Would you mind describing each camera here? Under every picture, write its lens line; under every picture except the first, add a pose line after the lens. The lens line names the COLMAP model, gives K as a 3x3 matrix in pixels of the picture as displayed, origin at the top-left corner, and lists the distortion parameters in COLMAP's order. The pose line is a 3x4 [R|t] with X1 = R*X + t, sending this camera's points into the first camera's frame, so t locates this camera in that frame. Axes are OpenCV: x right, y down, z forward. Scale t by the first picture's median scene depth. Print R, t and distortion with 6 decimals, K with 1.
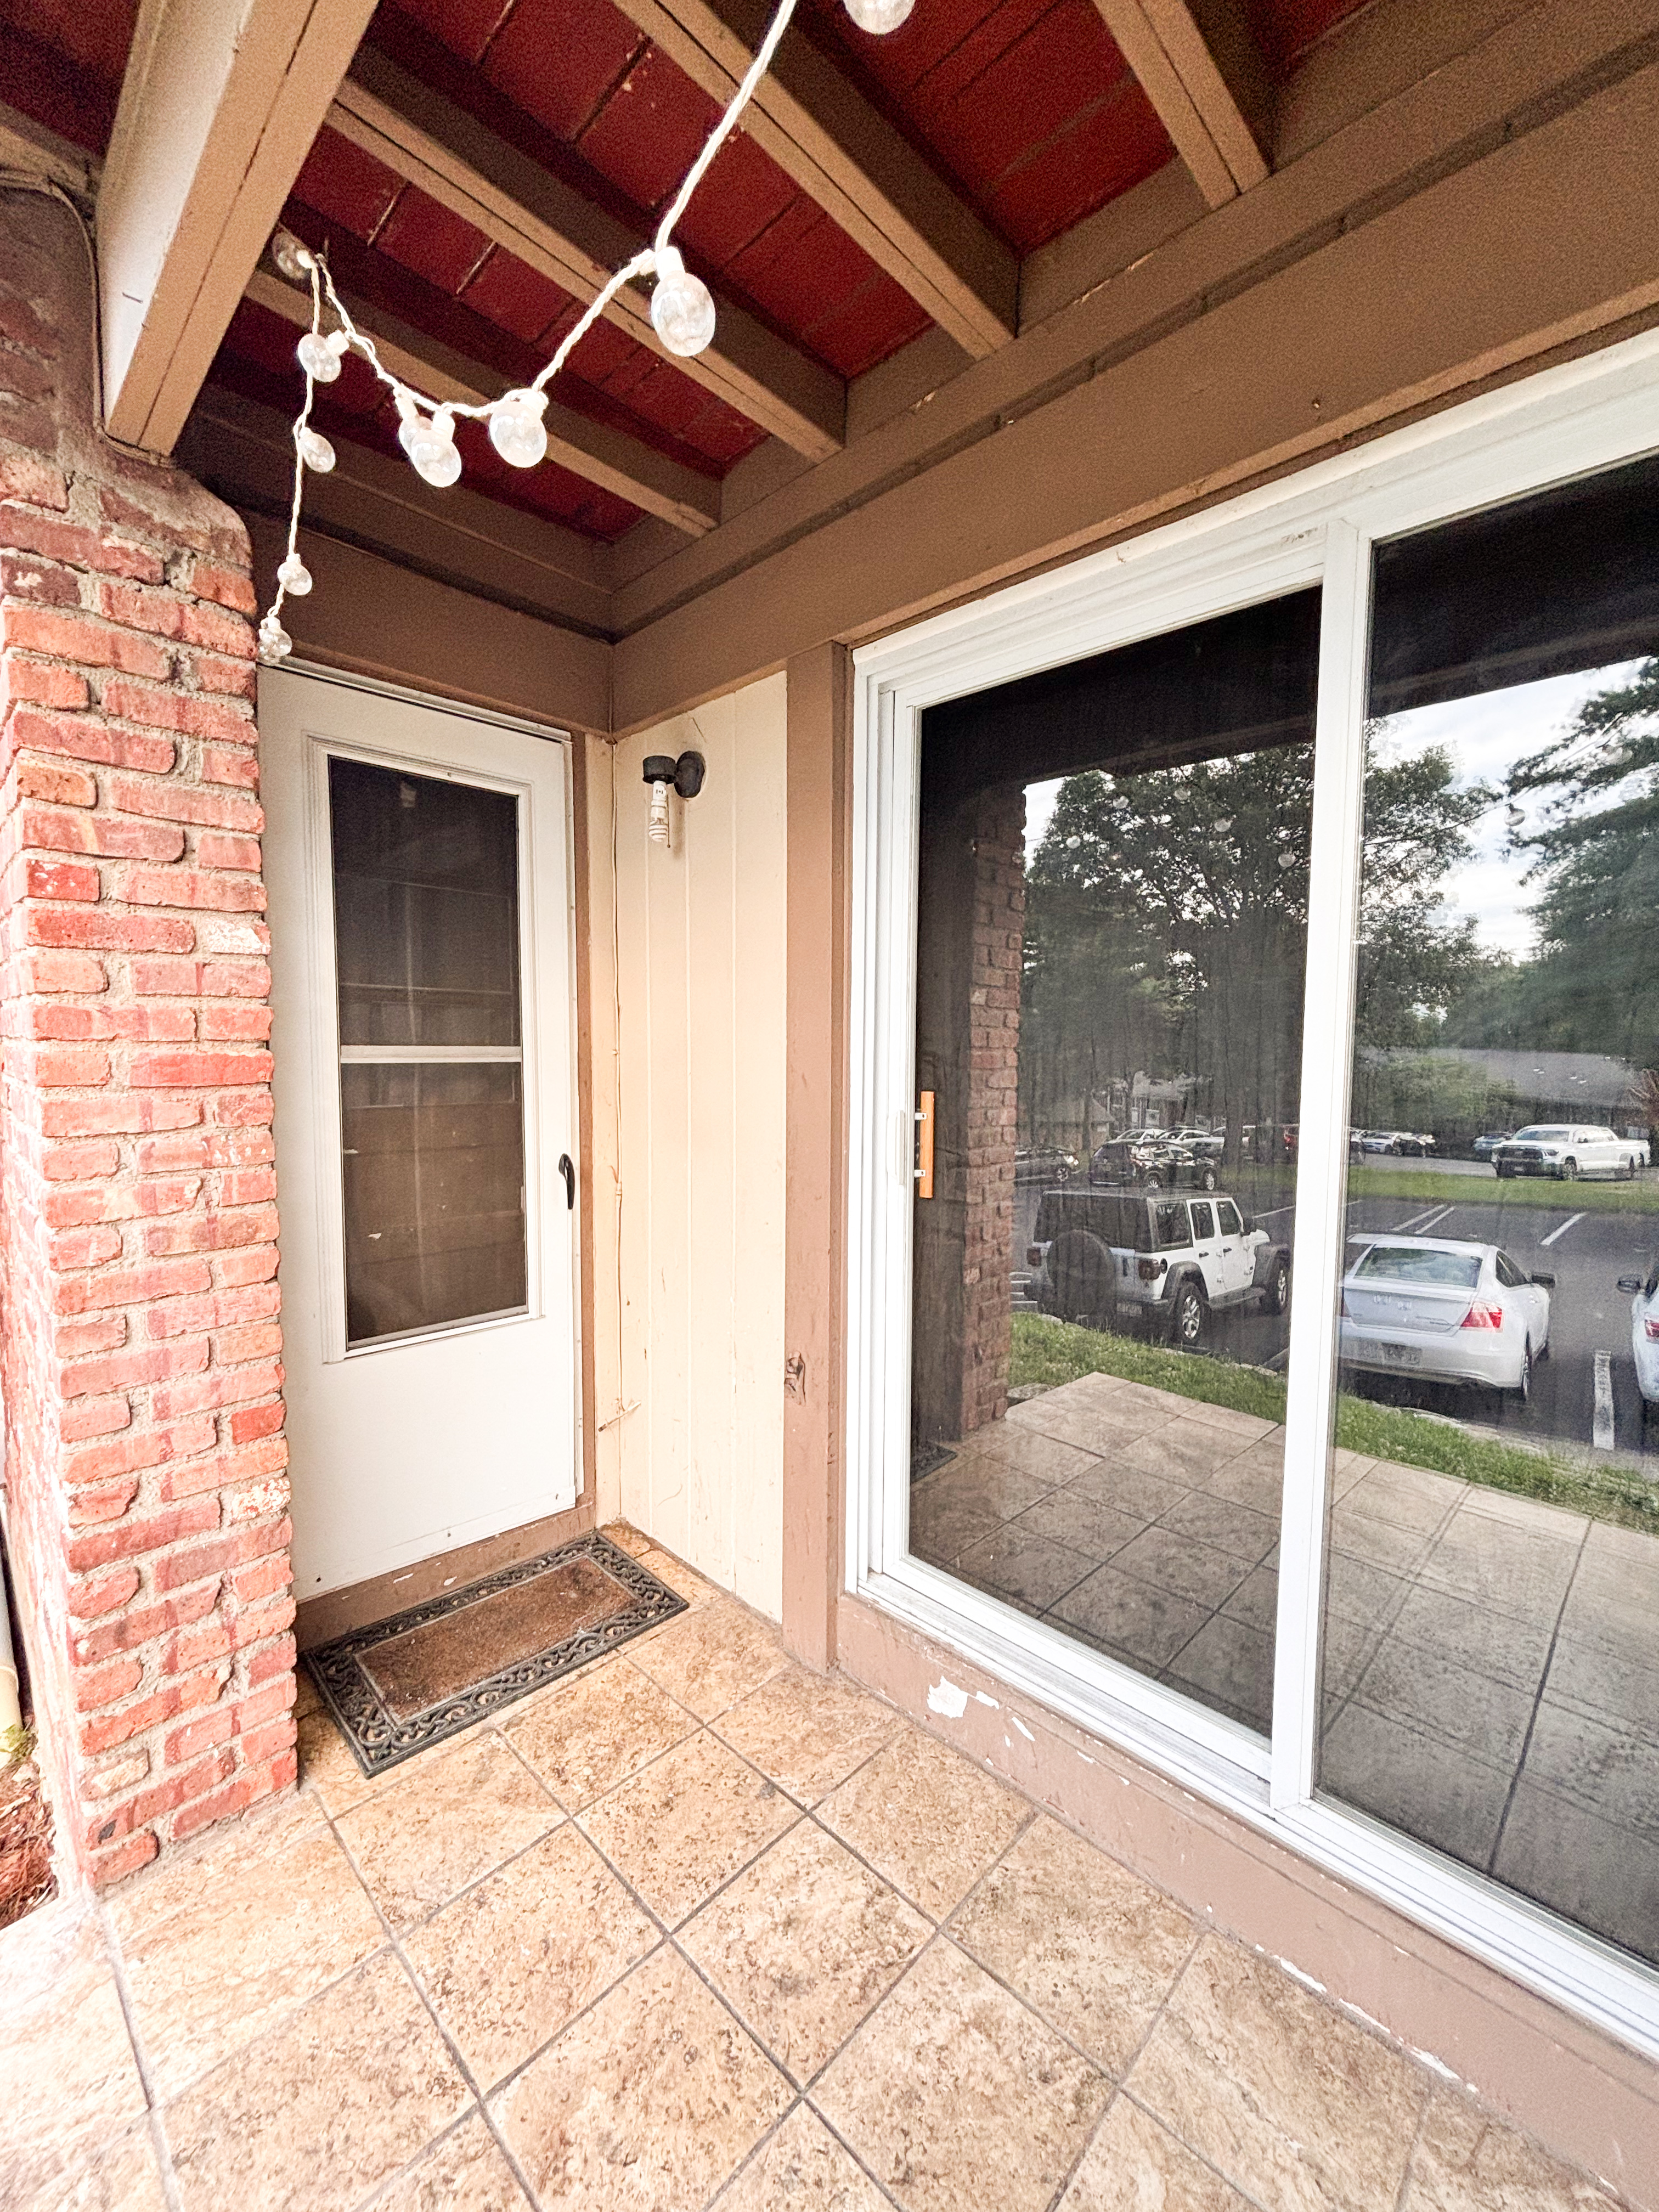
lens RADIAL K [[889.7, 0, 843.7], [0, 889.7, 1100.3], [0, 0, 1]] dist [0.002752, 0.000570]
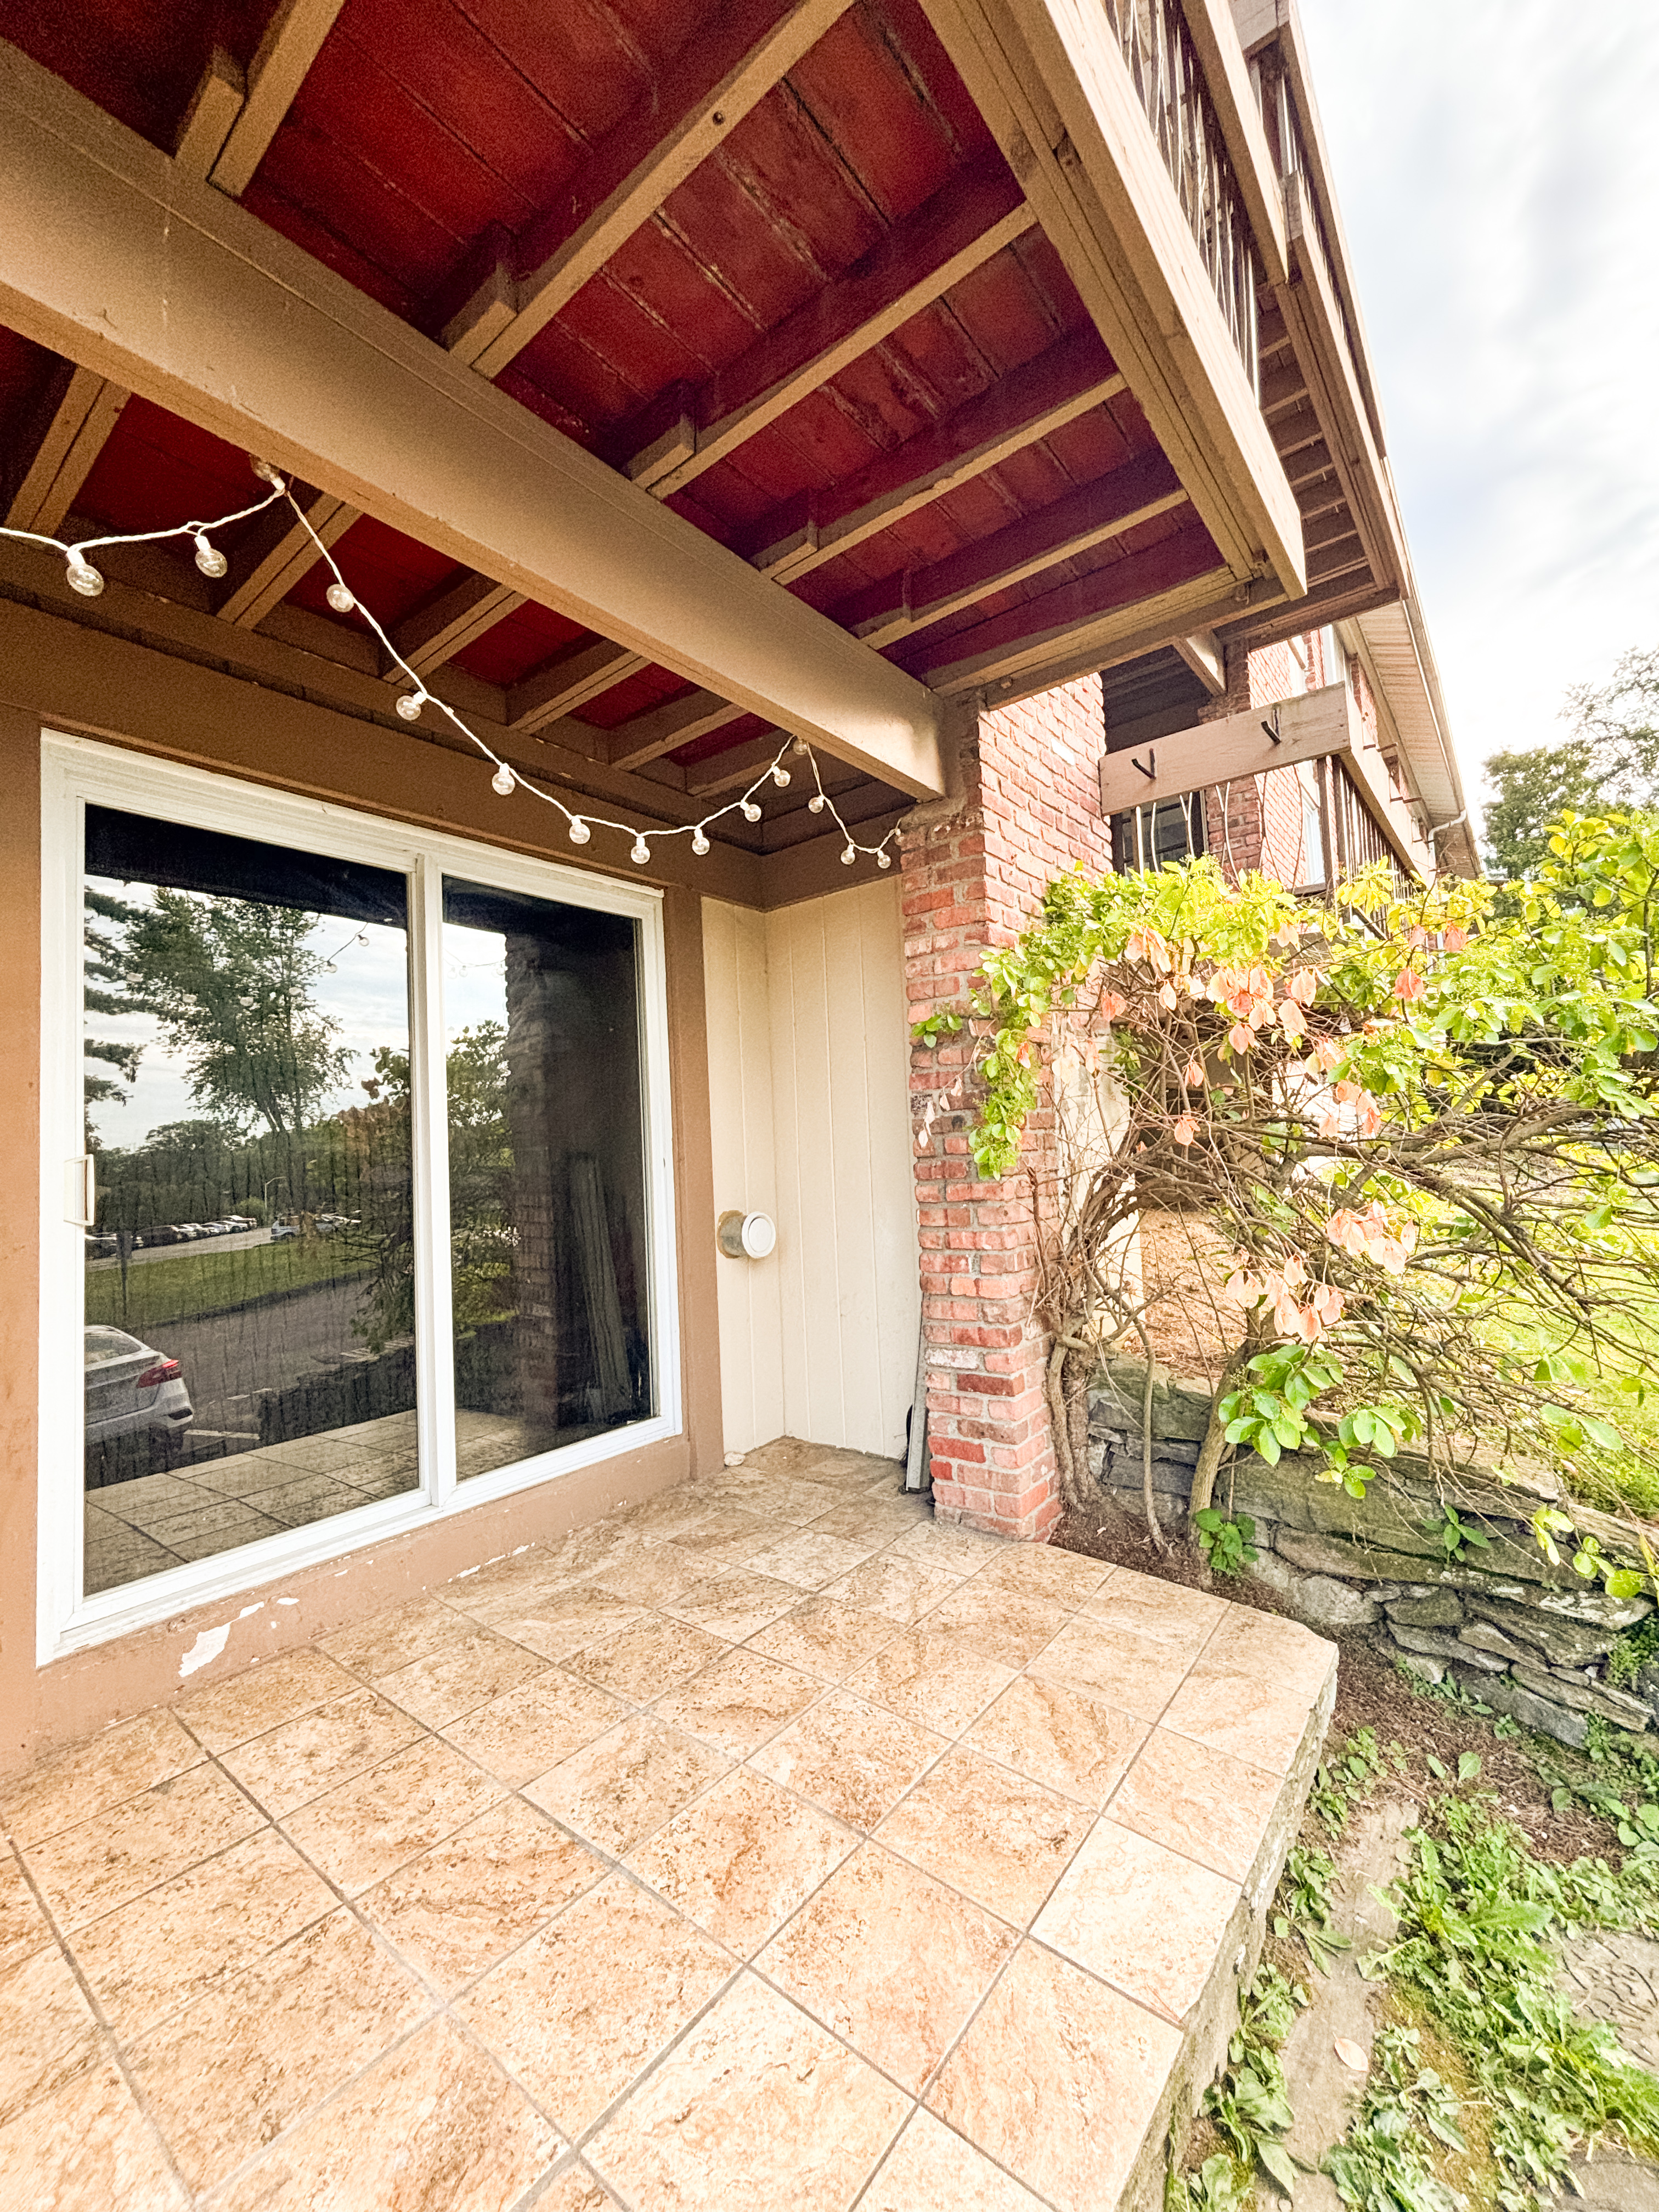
lens RADIAL K [[896.8, 0, 825.2], [0, 896.8, 1115.4], [0, 0, 1]] dist [-0.019267, 0.016125]
pose [[-0.089416, 0.043758, 0.995033, -1.366941], [0.099279, 0.994451, -0.034811, 0.113588], [-0.991034, 0.095673, -0.093265, 0.276334]]
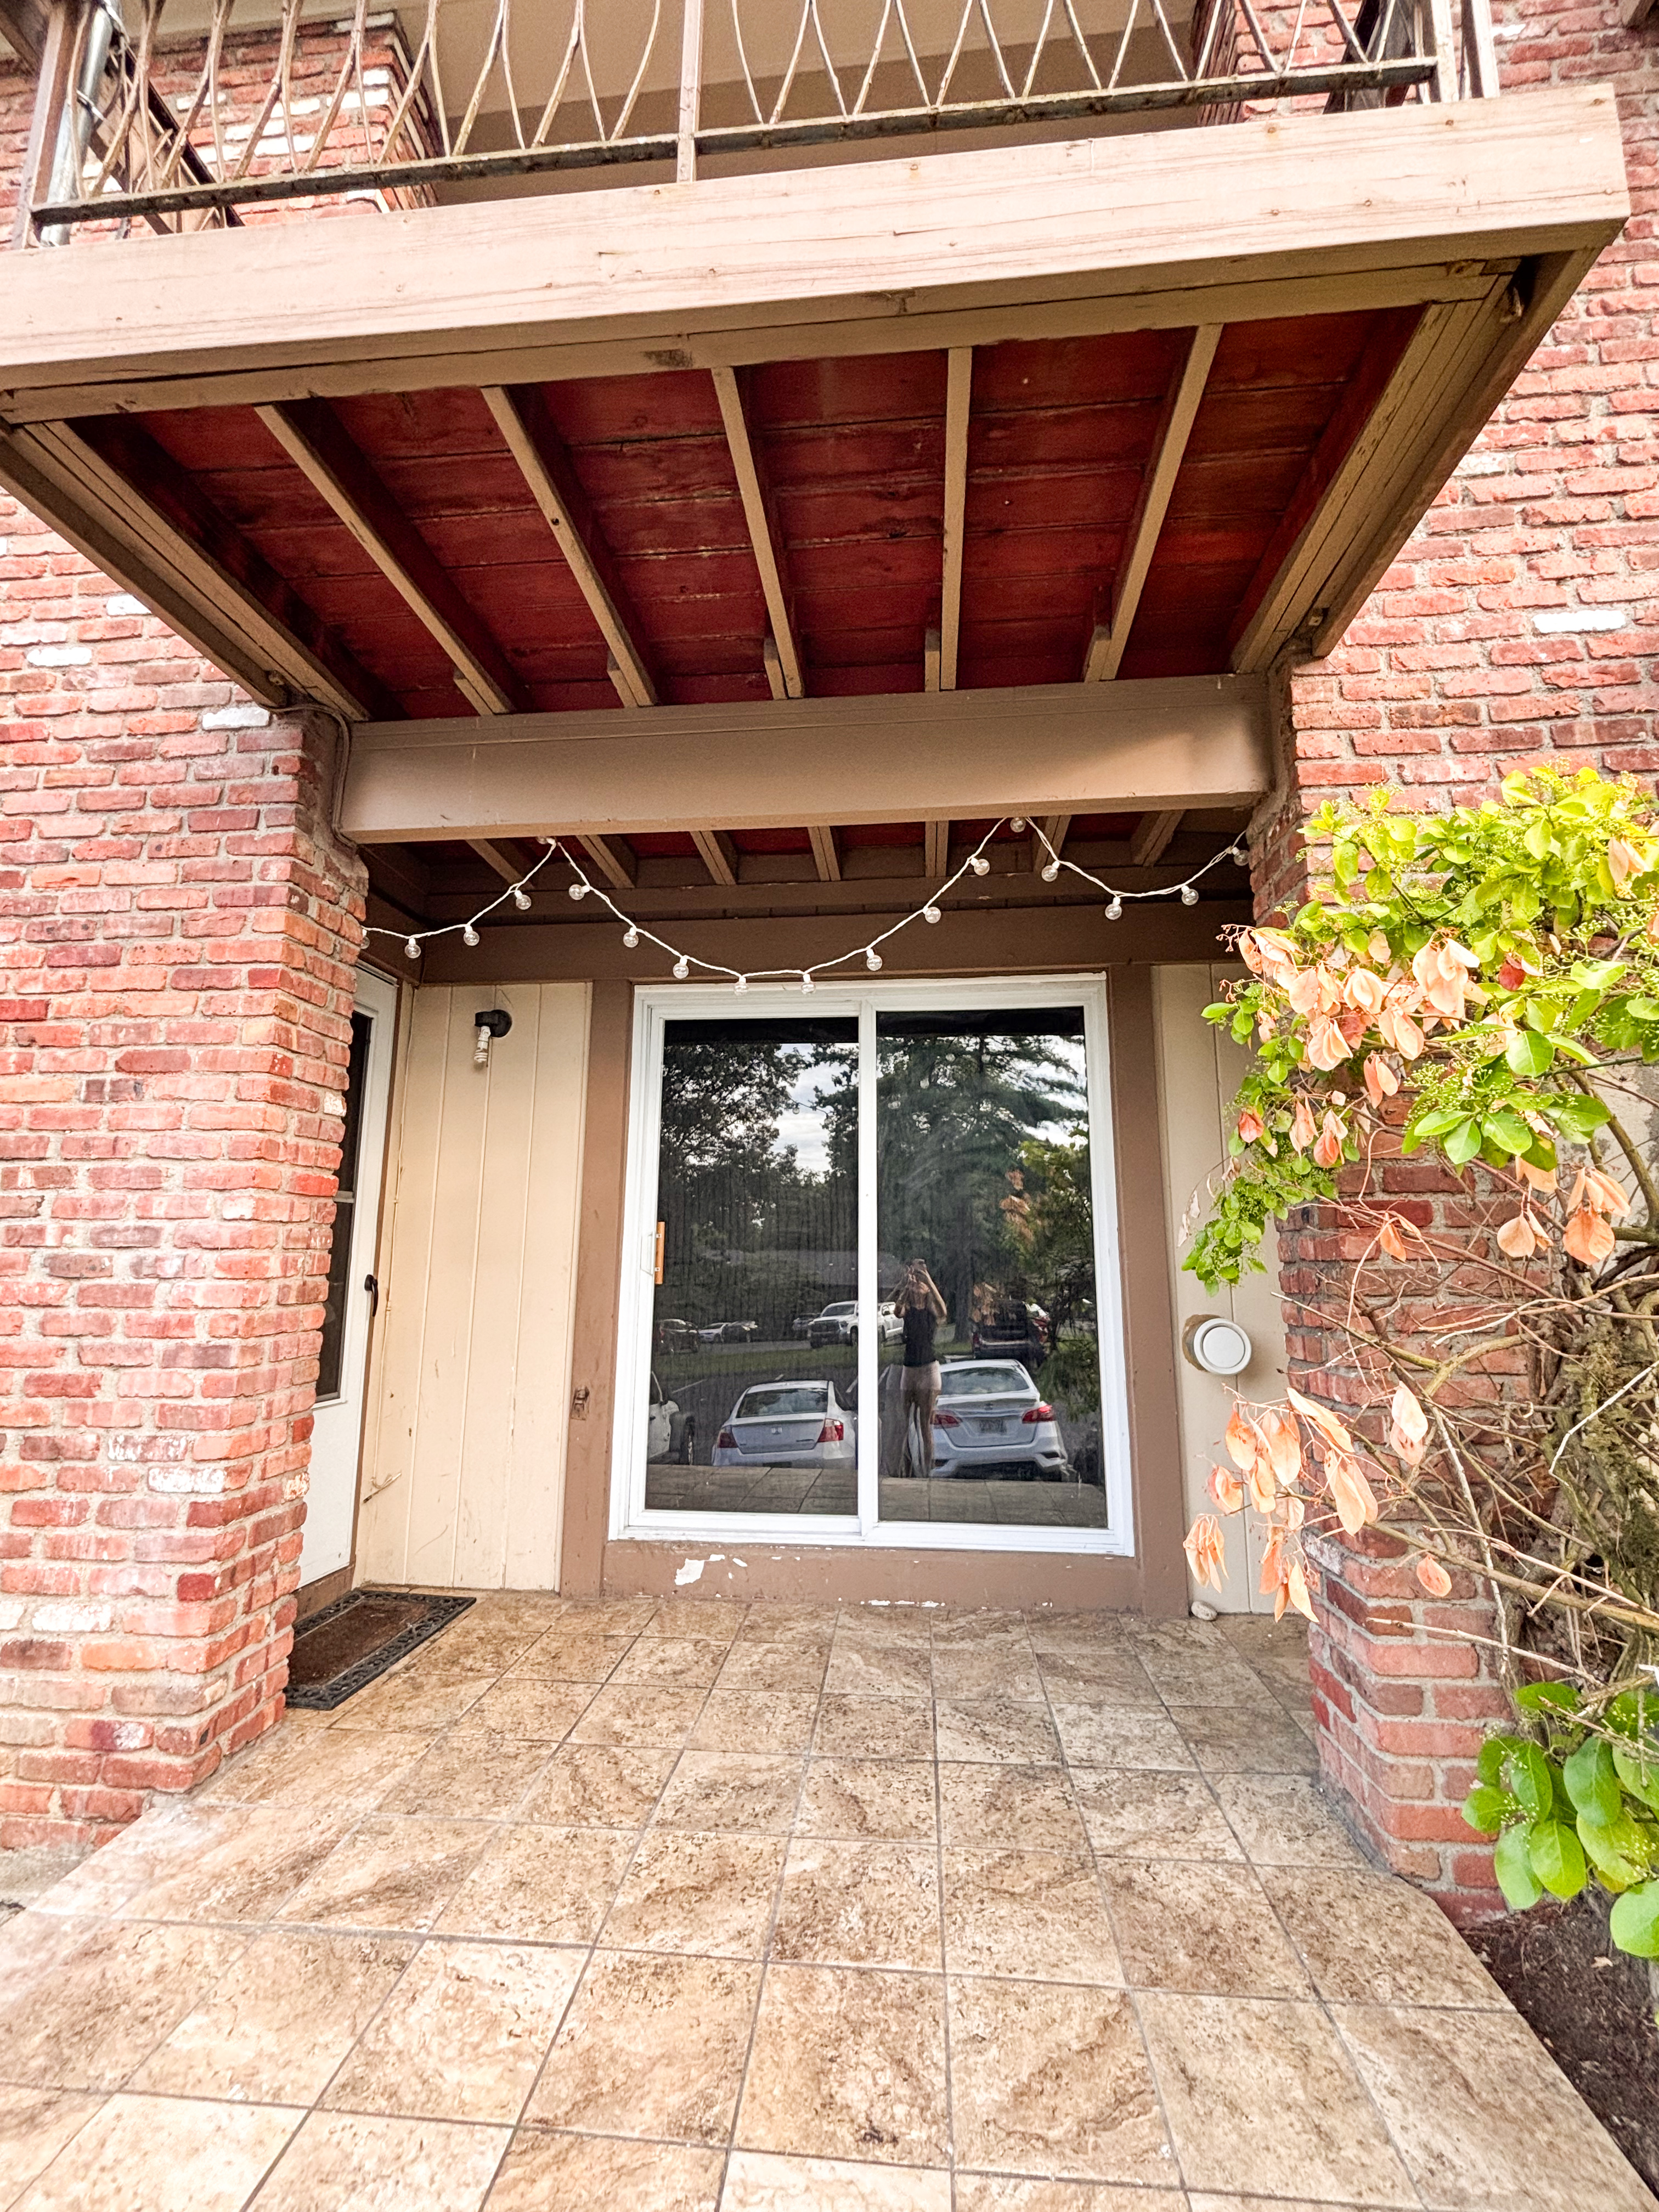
lens RADIAL K [[883.3, 0, 829.5], [0, 883.3, 1106.0], [0, 0, 1]] dist [0.015610, -0.000211]
pose [[0.789283, 0.100902, 0.605683, -0.952769], [0.039338, 0.976070, -0.213867, 0.198604], [-0.612769, 0.192628, 0.766426, -0.784451]]
